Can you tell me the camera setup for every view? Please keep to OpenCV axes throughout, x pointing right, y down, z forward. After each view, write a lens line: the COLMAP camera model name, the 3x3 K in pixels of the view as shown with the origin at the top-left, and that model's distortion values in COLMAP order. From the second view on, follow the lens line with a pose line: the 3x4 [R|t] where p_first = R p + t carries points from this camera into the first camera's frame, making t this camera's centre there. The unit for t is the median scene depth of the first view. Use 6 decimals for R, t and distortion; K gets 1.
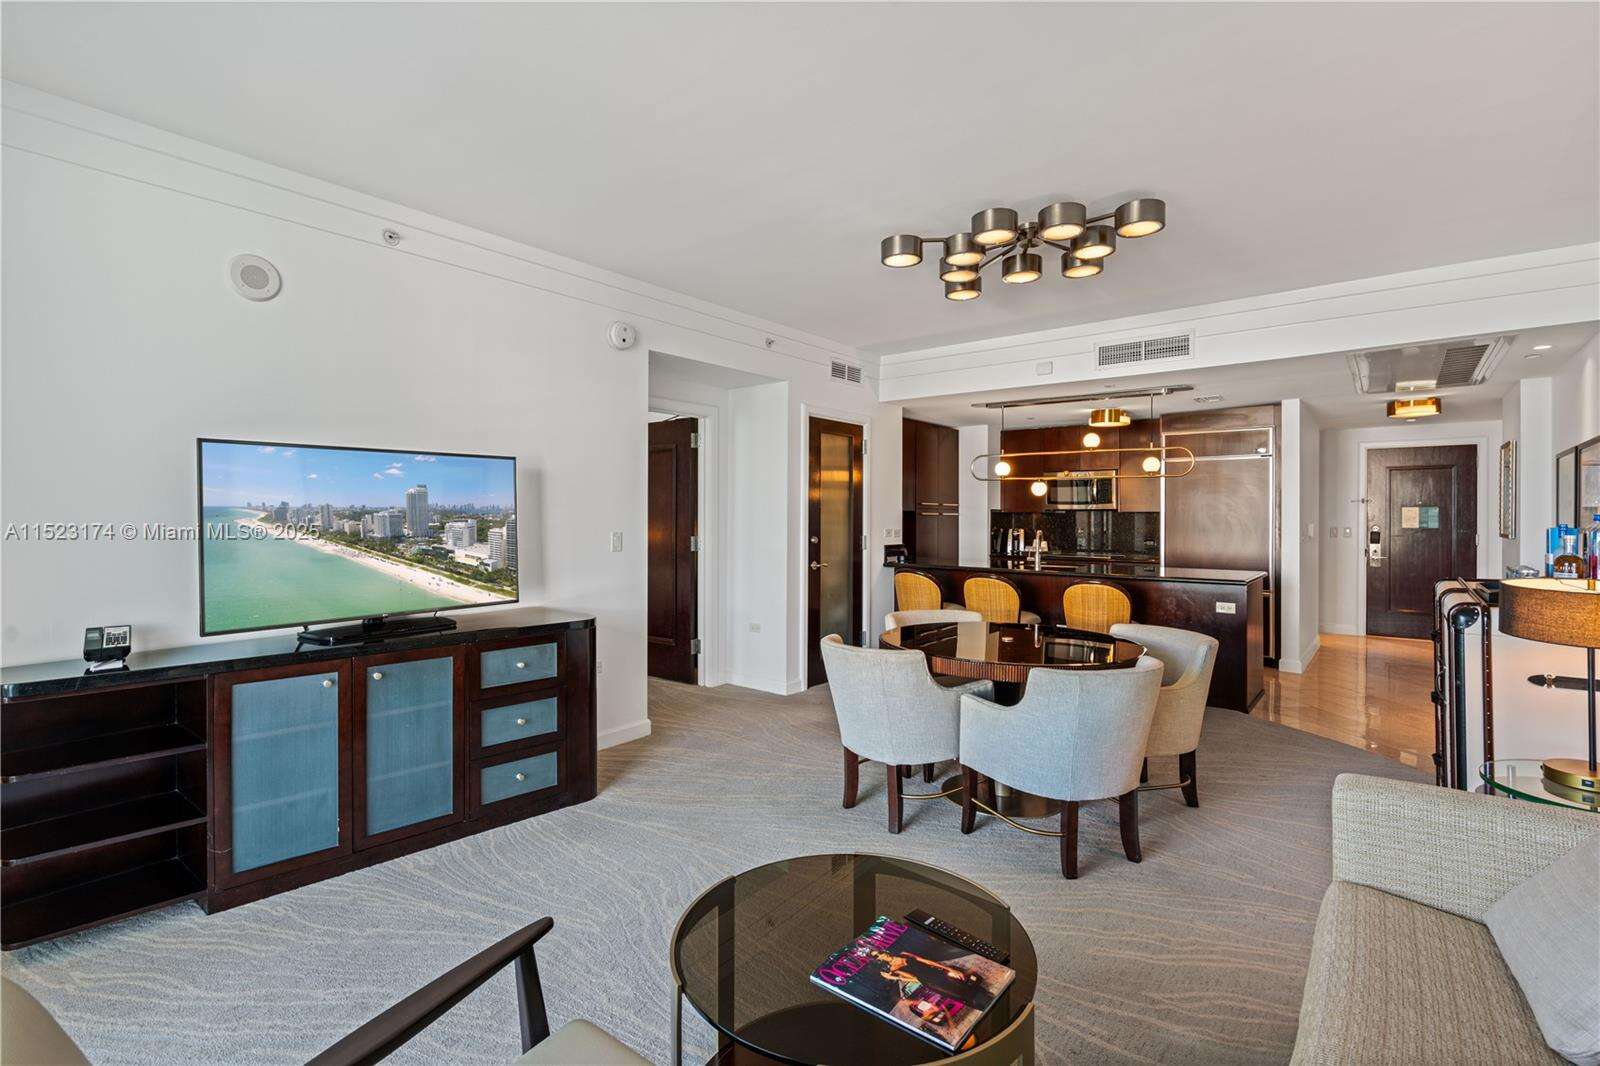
lens RADIAL K [[755.0, 0, 794.9], [0, 755.0, 517.7], [0, 0, 1]] dist [-0.007638, -0.000098]
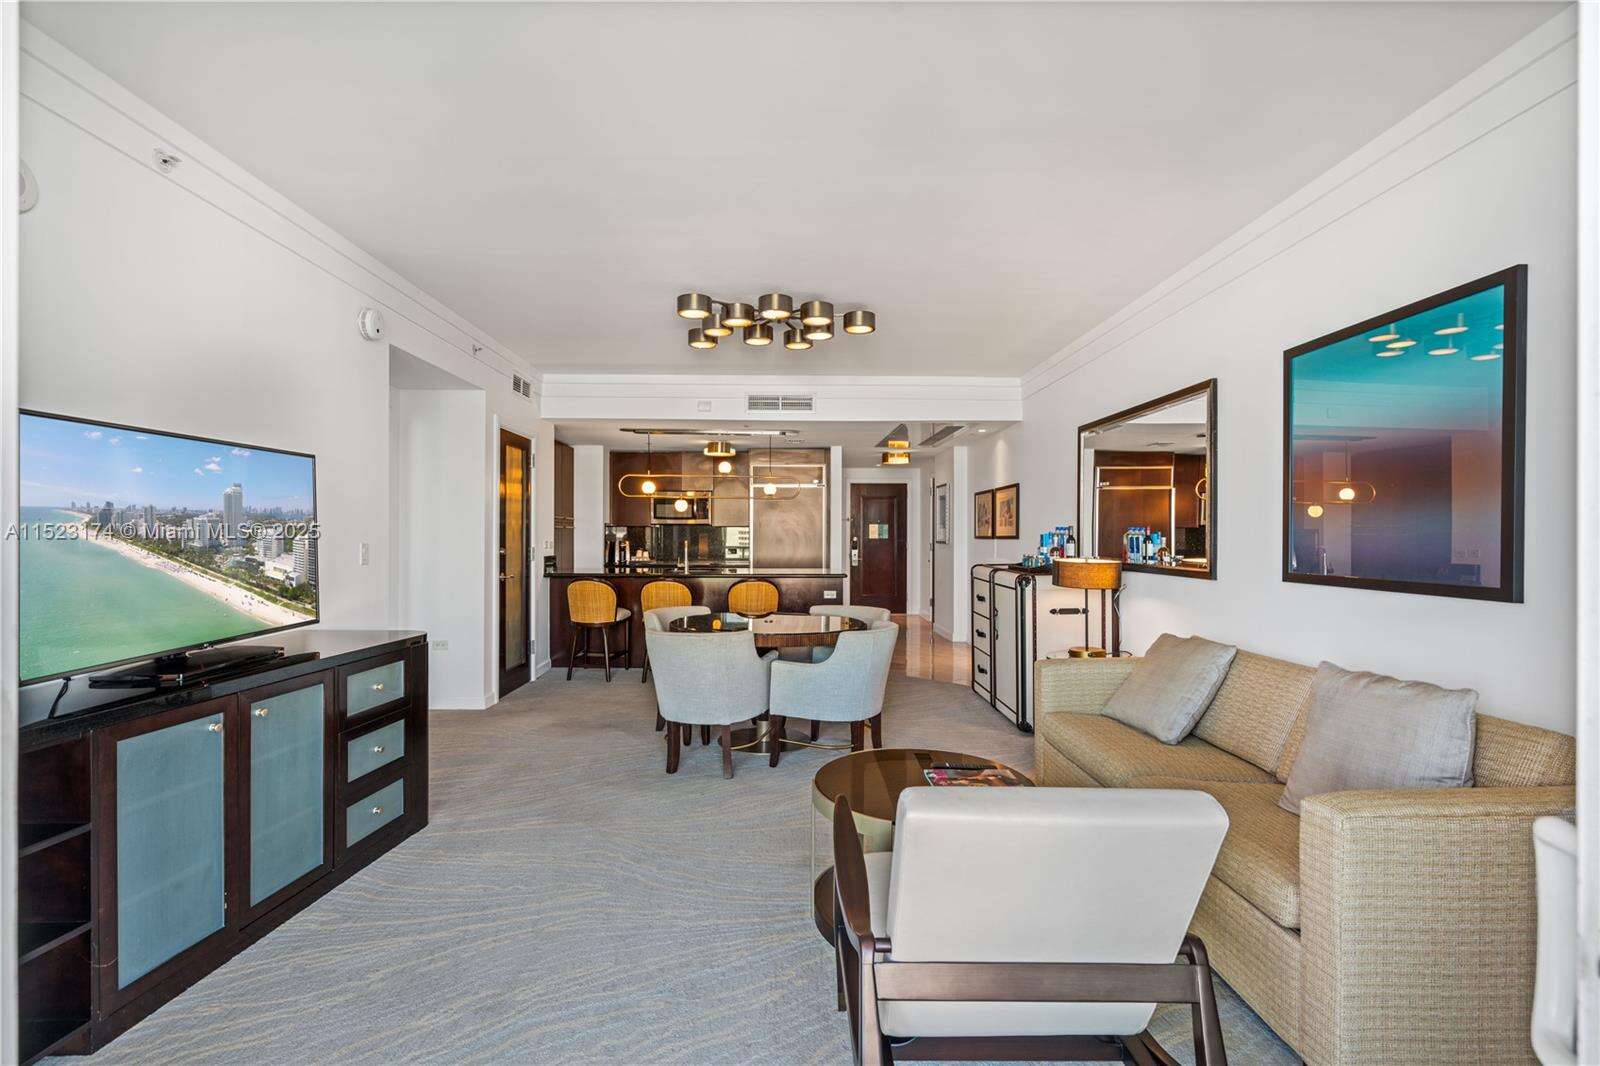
lens RADIAL K [[764.2, 0, 795.2], [0, 764.2, 528.1], [0, 0, 1]] dist [-0.001282, 0.000312]
pose [[0.747248, 0.005256, 0.664524, -0.395198], [0.000961, 0.999959, -0.008990, 0.009185], [-0.664544, 0.007356, 0.747213, -0.013965]]
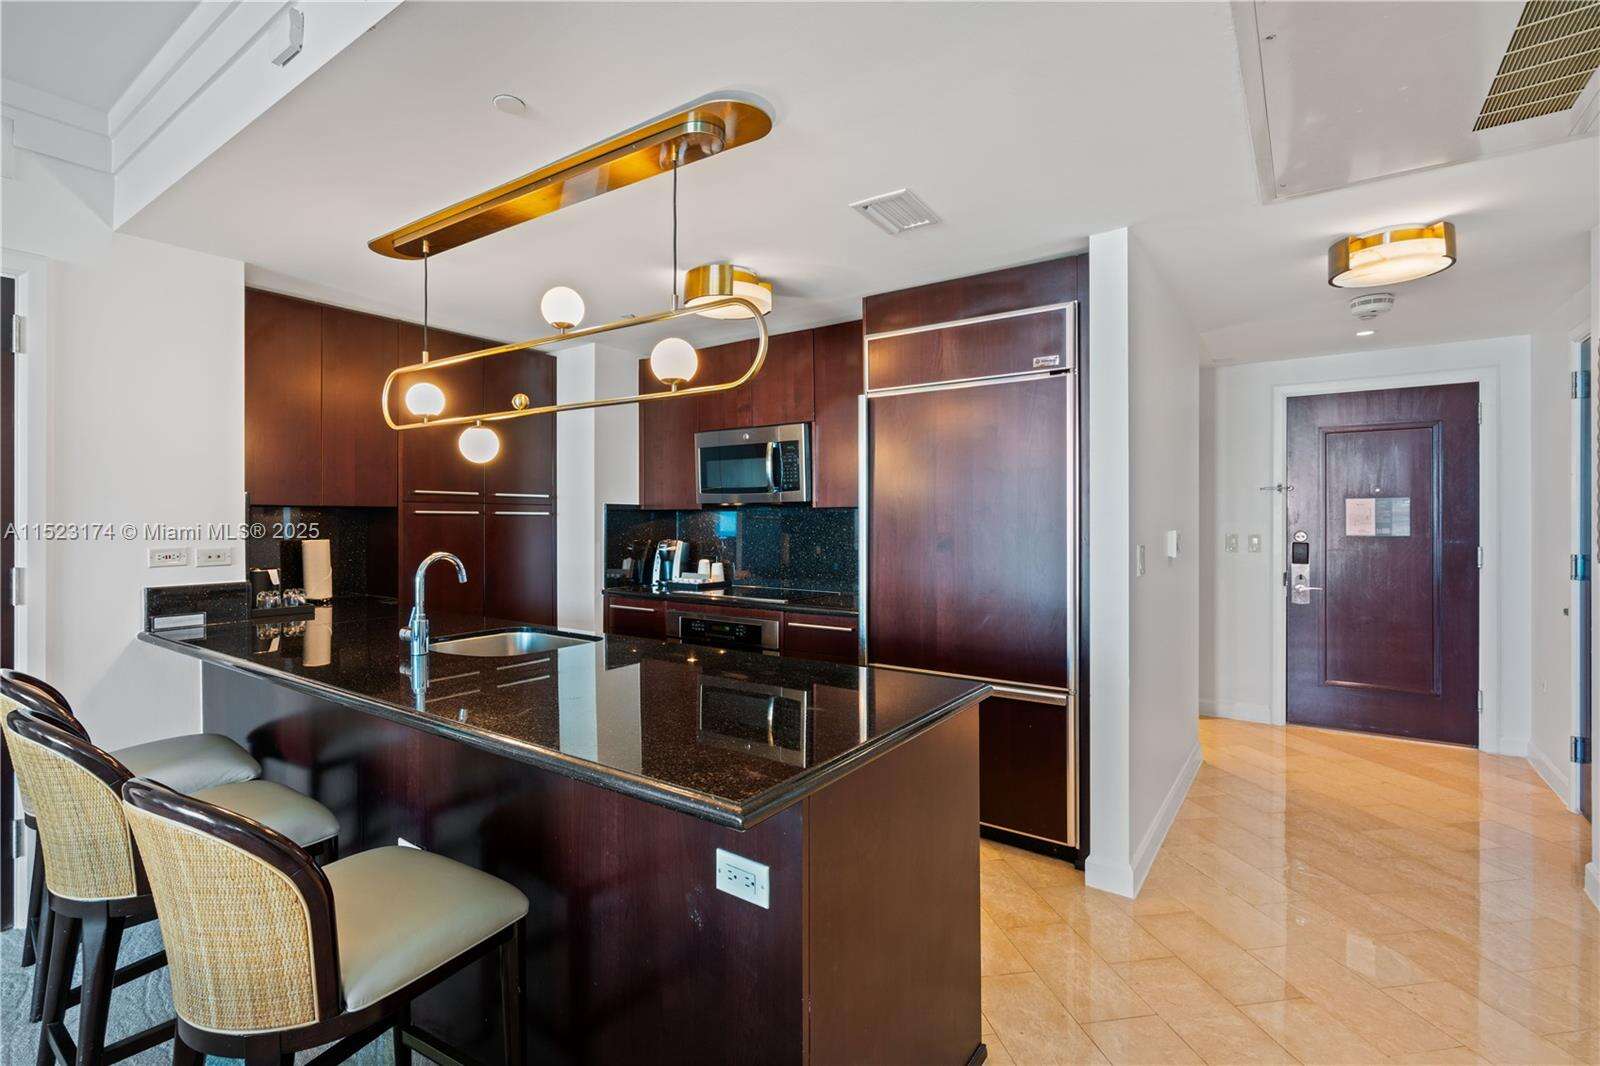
lens RADIAL K [[740.4, 0, 798.1], [0, 740.4, 522.1], [0, 0, 1]] dist [-0.014177, 0.000312]
pose [[0.997896, -0.003929, 0.064716, 0.525940], [0.003883, 0.999992, 0.000834, 0.002191], [-0.064719, -0.000580, 0.997903, 0.691636]]
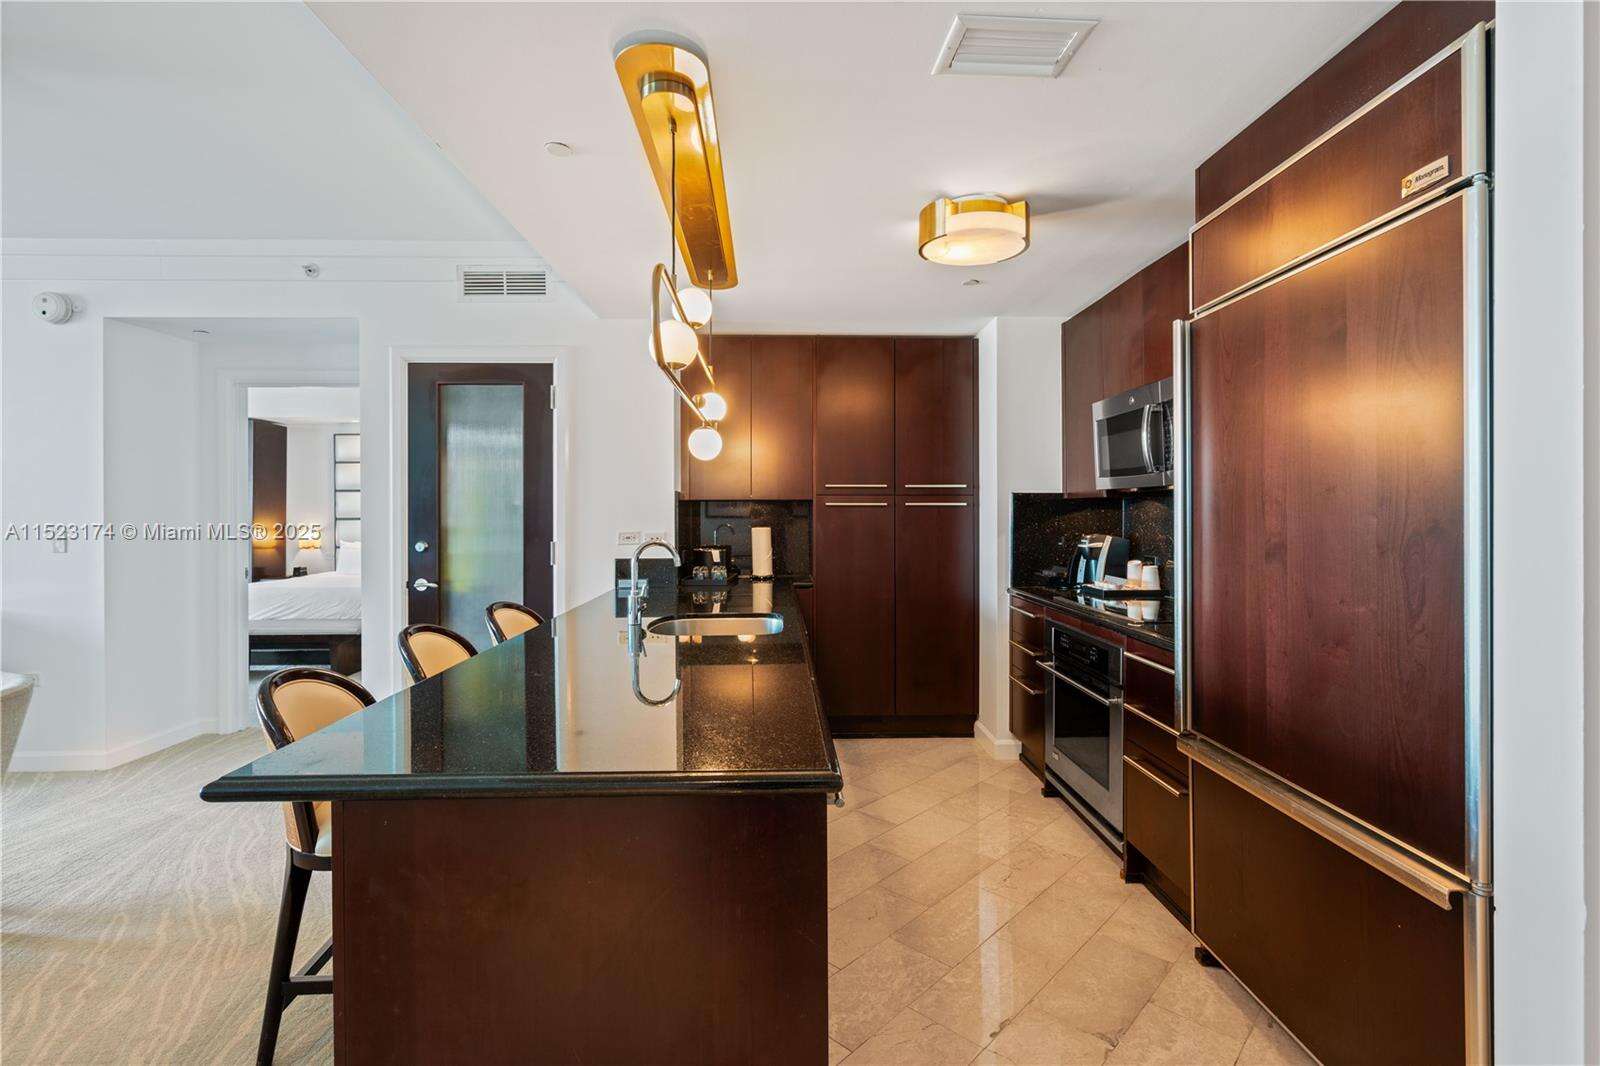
lens RADIAL K [[742.8, 0, 795.7], [0, 742.8, 514.8], [0, 0, 1]] dist [0.002645, 0.000230]
pose [[0.642451, -0.002468, -0.766322, 0.774639], [0.003872, 0.999993, 0.000026, 0.002672], [0.766317, -0.002984, 0.642456, 0.864866]]
